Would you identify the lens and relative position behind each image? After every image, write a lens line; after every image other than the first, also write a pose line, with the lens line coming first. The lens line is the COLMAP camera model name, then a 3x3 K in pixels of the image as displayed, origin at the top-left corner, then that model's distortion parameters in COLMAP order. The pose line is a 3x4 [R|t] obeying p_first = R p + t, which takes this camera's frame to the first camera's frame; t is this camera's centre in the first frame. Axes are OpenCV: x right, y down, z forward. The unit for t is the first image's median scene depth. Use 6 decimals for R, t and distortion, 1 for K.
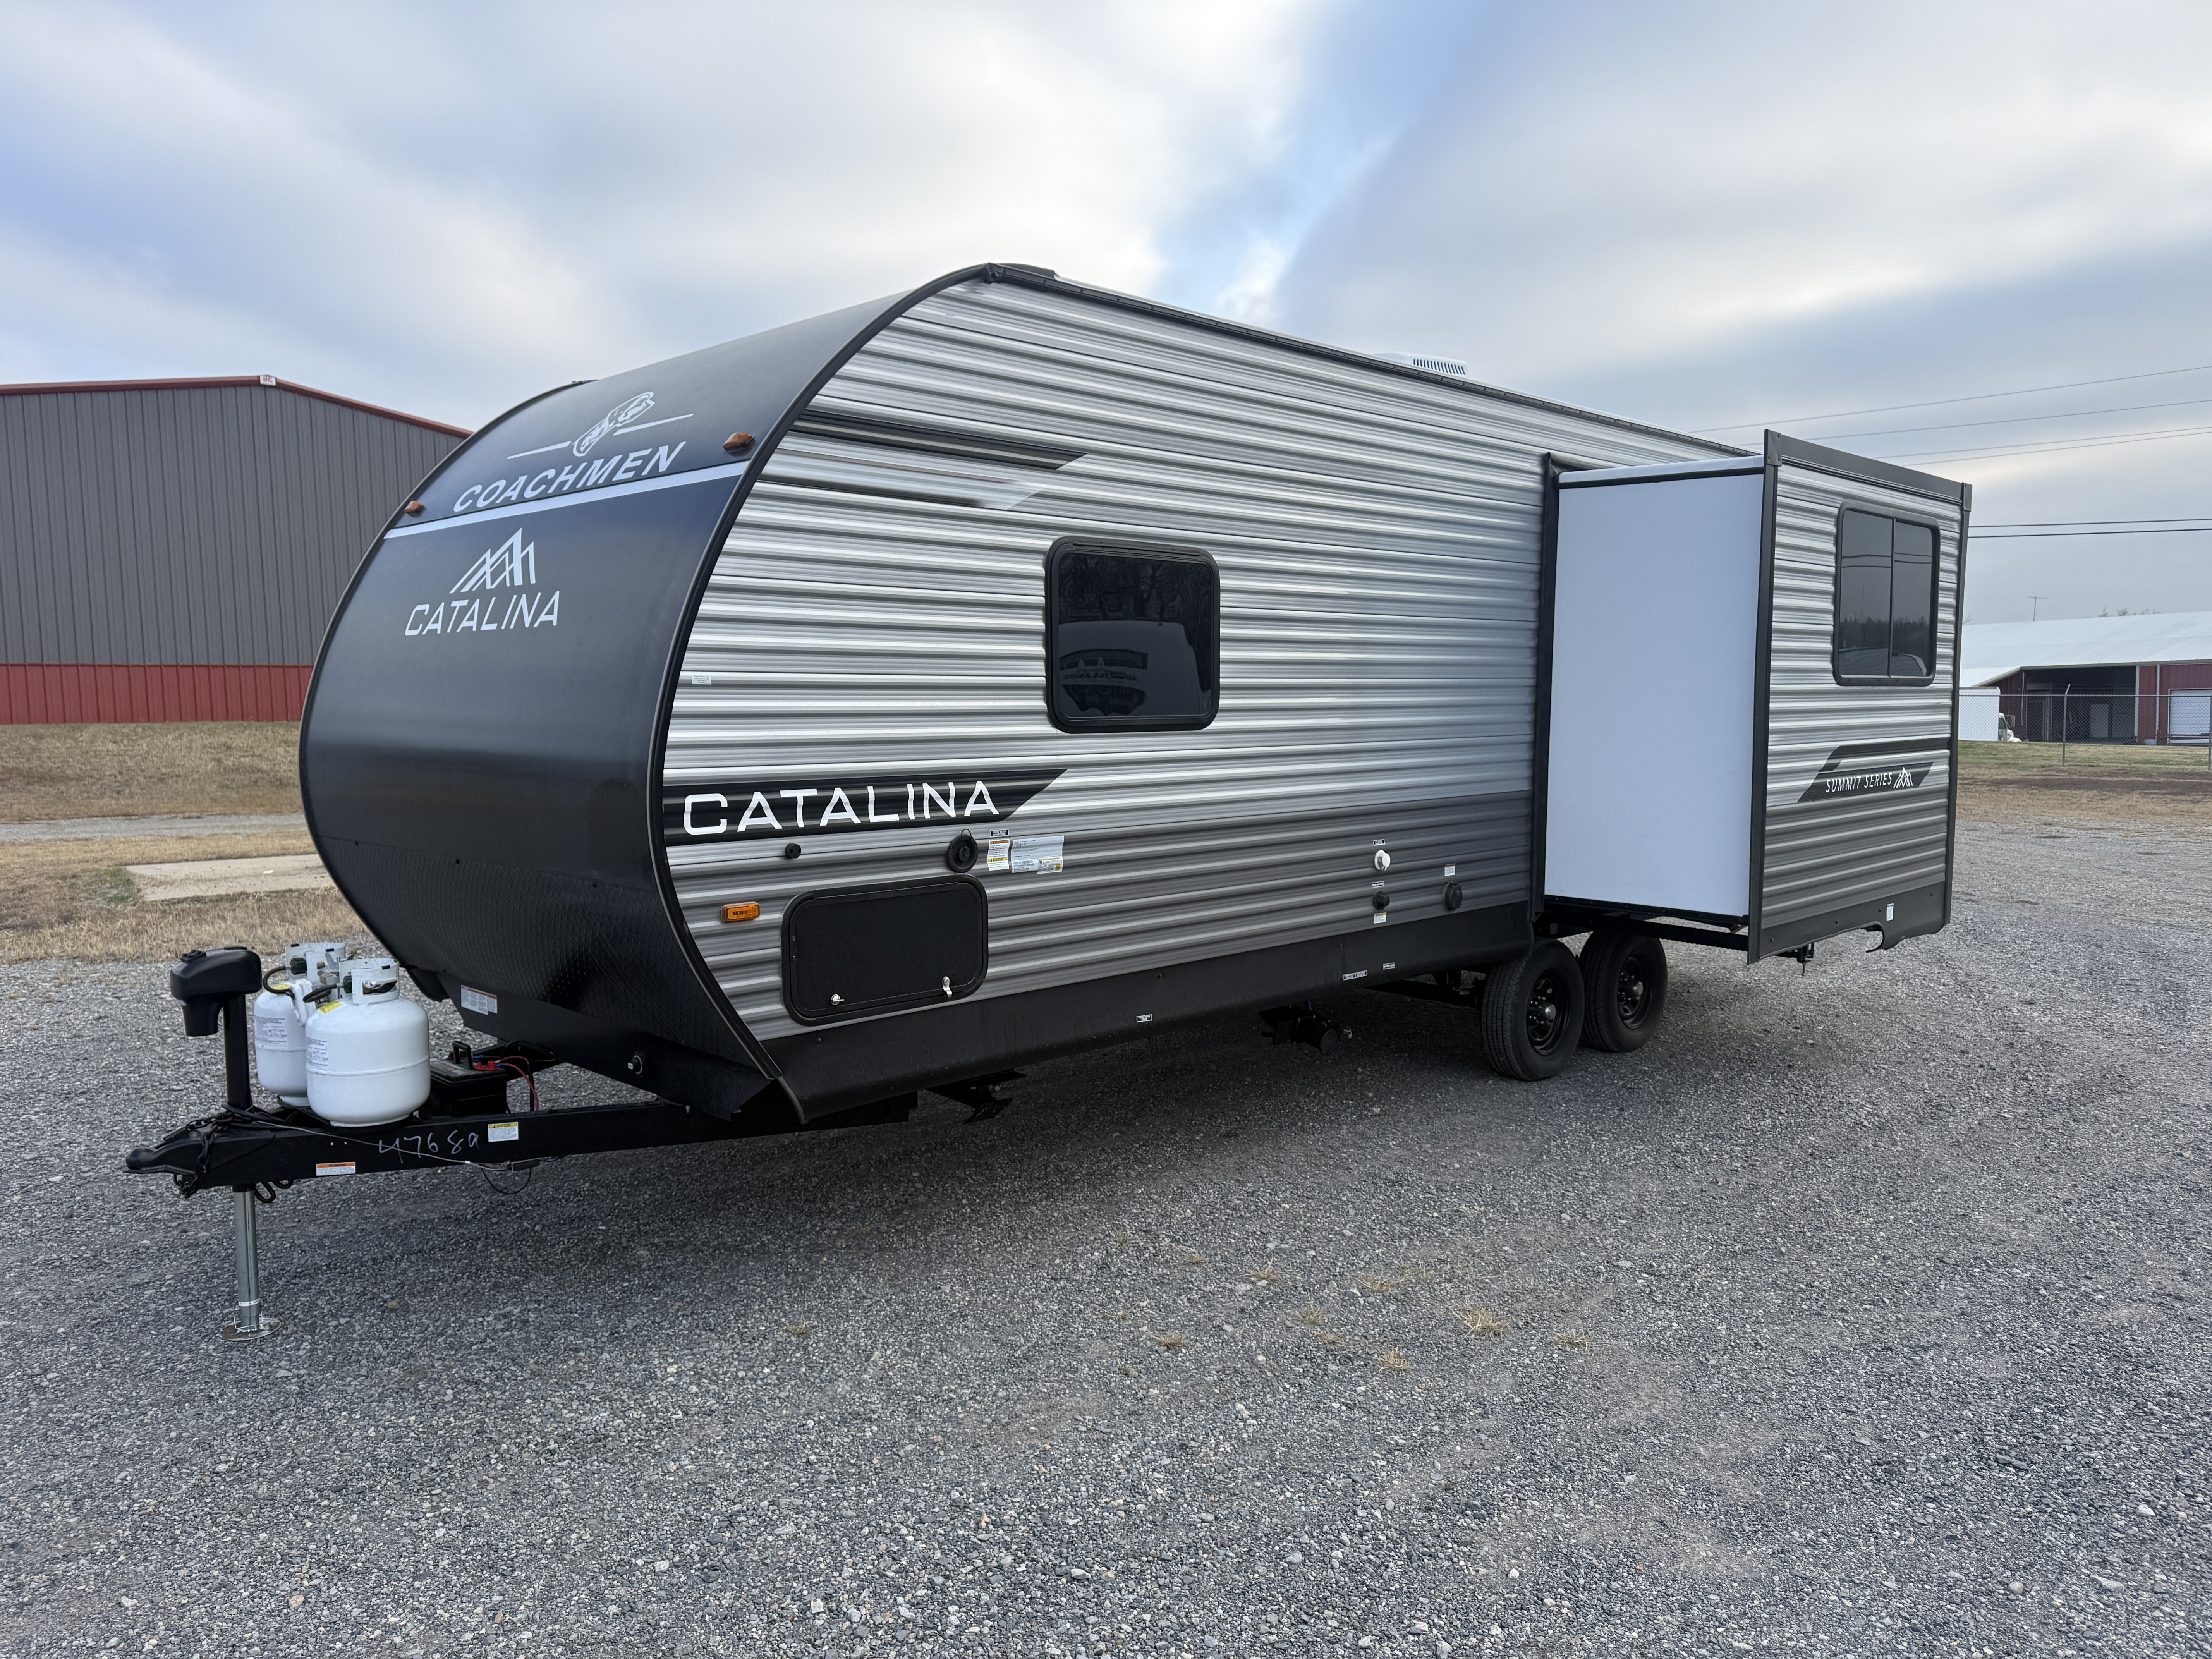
lens RADIAL K [[1506.4, 0, 1106.0], [0, 1506.4, 829.5], [0, 0, 1]] dist [0.102526, -0.138352]
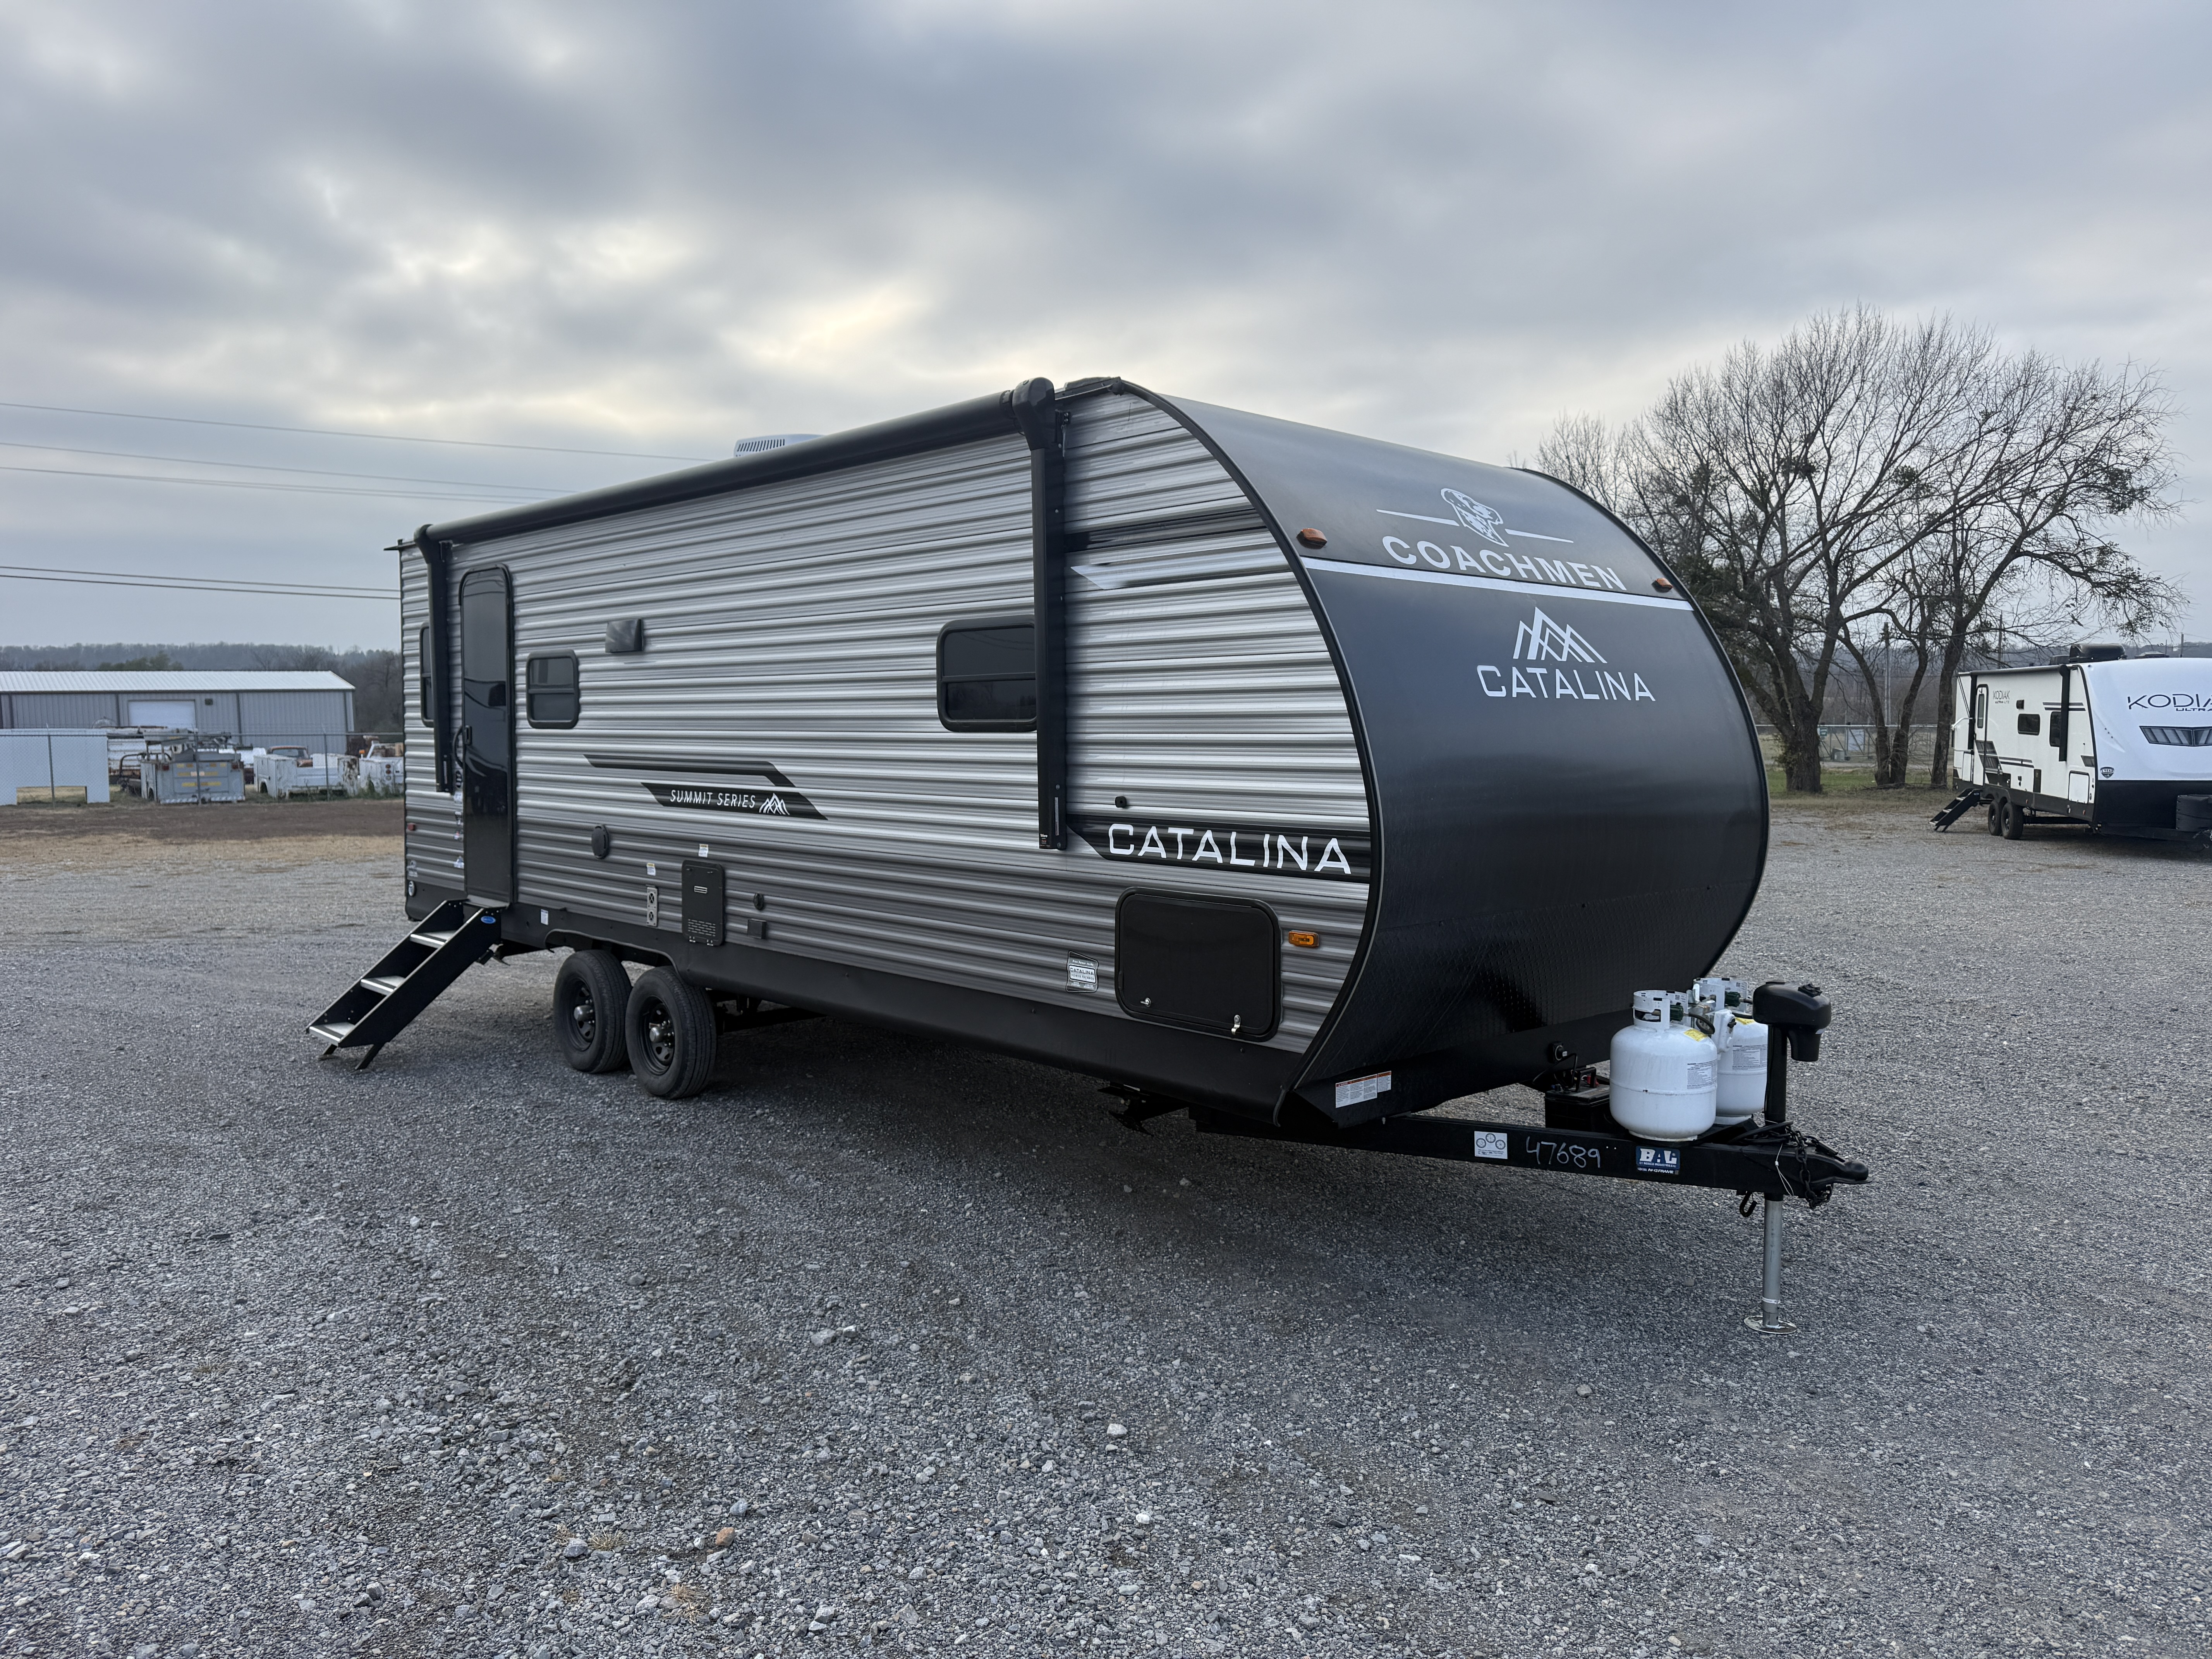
lens RADIAL K [[1506.4, 0, 1106.0], [0, 1506.4, 829.5], [0, 0, 1]] dist [0.102526, -0.138352]
pose [[0.006282, 0.055275, -0.998451, 0.928695], [-0.100574, 0.993443, 0.054365, -0.078772], [0.994910, 0.100076, 0.011800, 0.857255]]
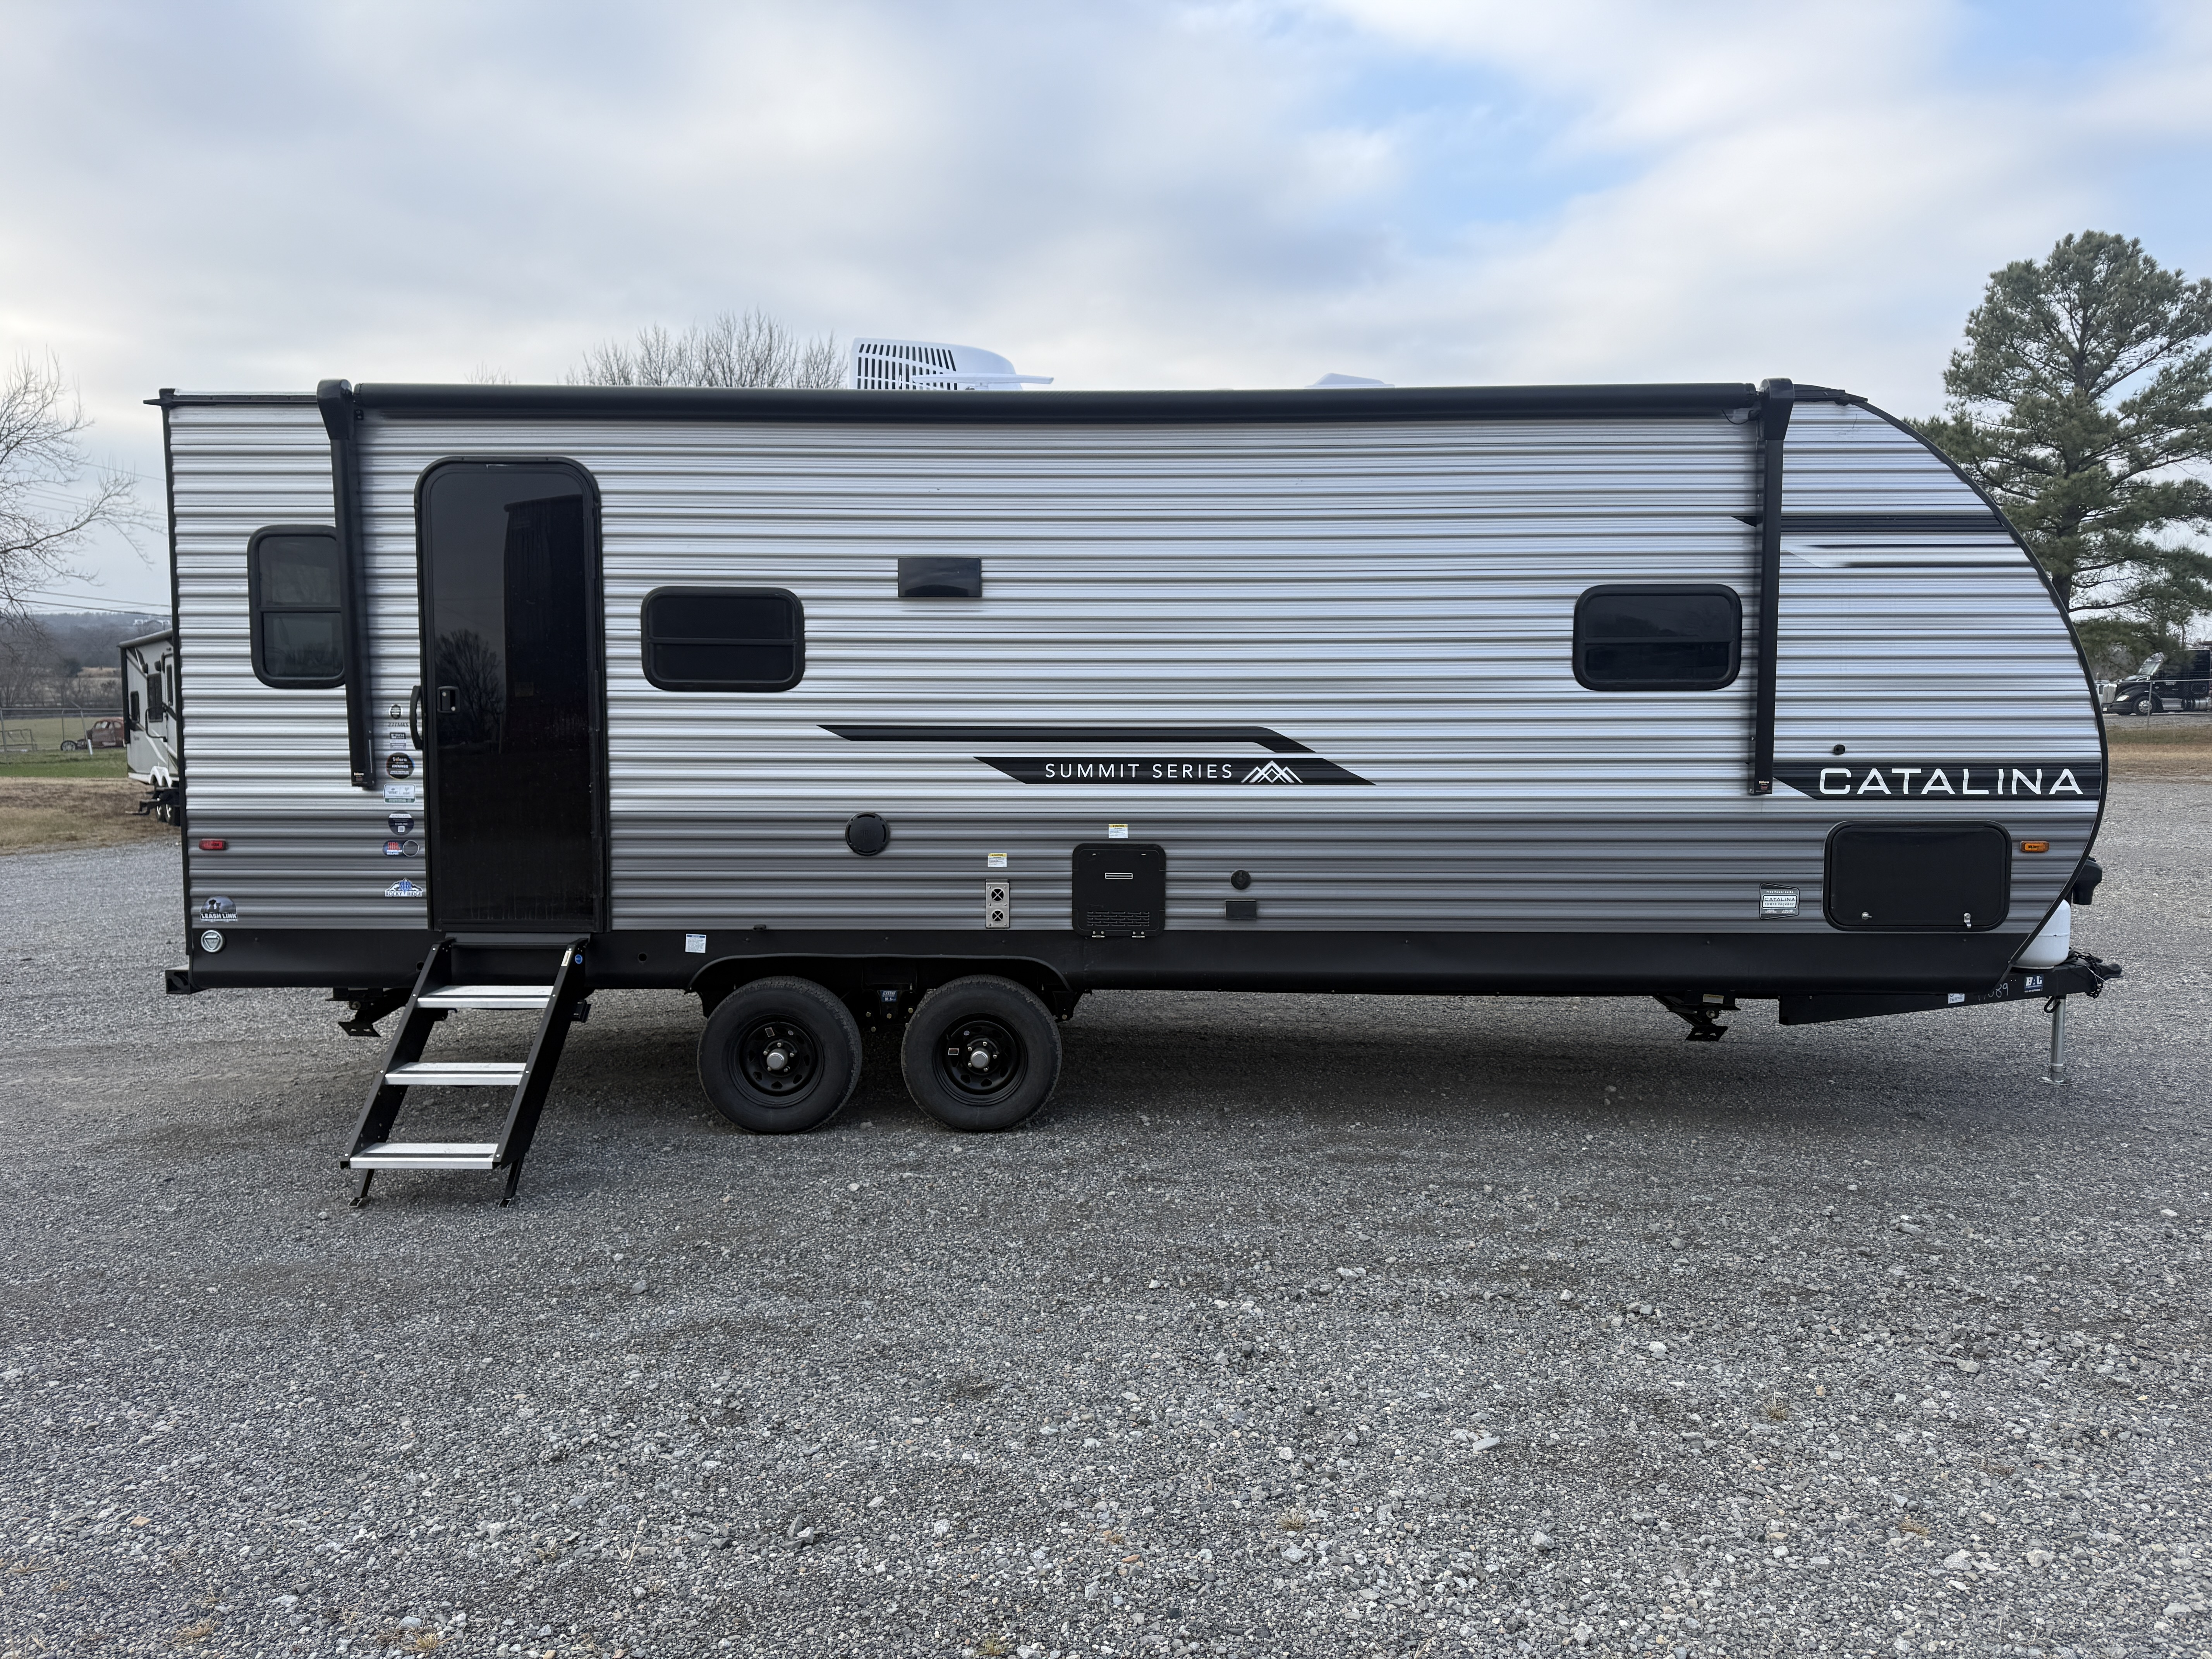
lens RADIAL K [[1506.4, 0, 1106.0], [0, 1506.4, 829.5], [0, 0, 1]] dist [0.102526, -0.138352]
pose [[0.704515, 0.052192, -0.707767, 0.287726], [-0.062442, 0.997983, 0.011438, 0.060093], [0.706937, 0.036136, 0.706353, -0.568002]]
